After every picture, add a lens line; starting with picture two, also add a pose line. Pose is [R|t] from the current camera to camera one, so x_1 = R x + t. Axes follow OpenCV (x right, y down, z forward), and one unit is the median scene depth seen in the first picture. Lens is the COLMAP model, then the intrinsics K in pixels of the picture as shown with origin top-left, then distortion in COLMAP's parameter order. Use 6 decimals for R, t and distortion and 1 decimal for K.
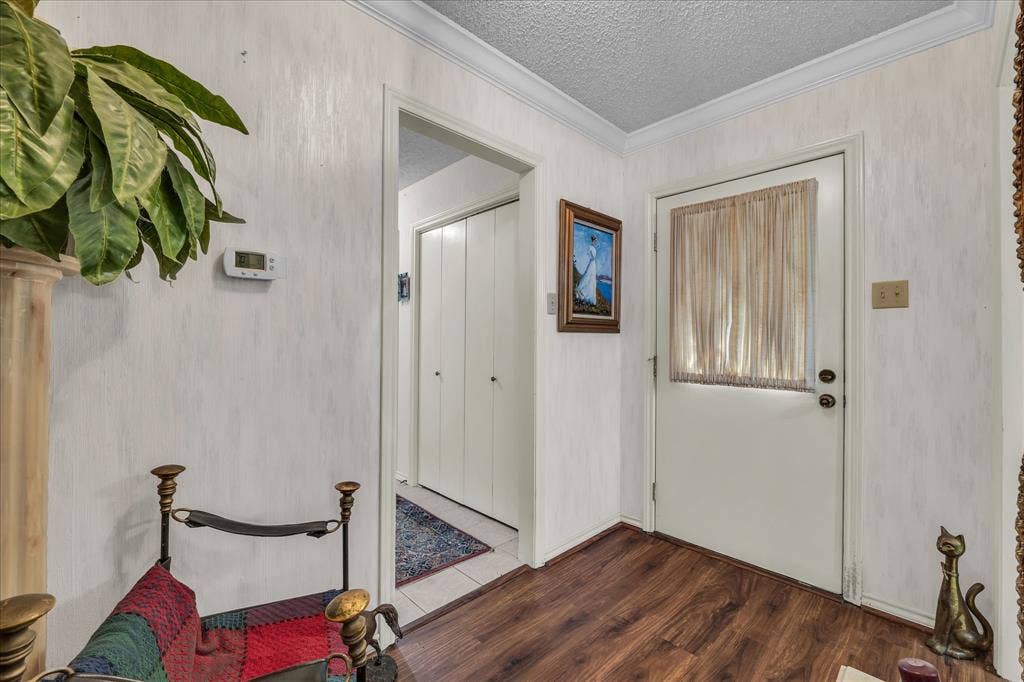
lens RADIAL K [[420.4, 0, 512.0], [0, 420.4, 341.0], [0, 0, 1]] dist [-0.000019, -0.000051]
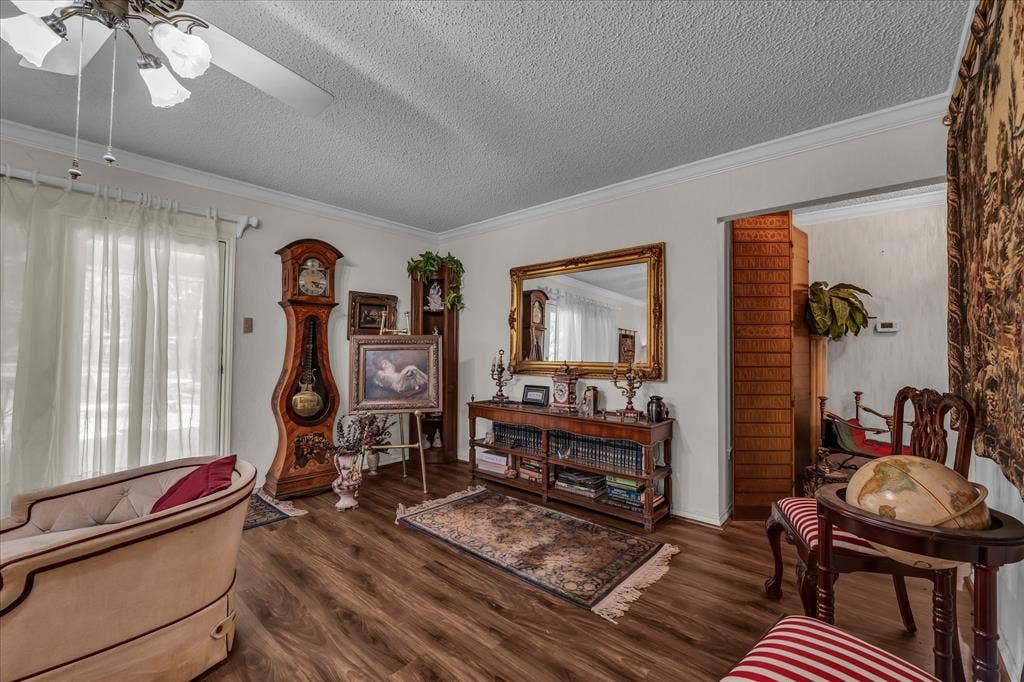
lens RADIAL K [[420.4, 0, 512.0], [0, 420.4, 341.0], [0, 0, 1]] dist [-0.000019, -0.000051]
pose [[0.090865, -0.027953, -0.995471, 2.252792], [-0.004233, 0.999586, -0.028455, 0.005425], [0.995854, 0.006800, 0.090709, -2.028521]]
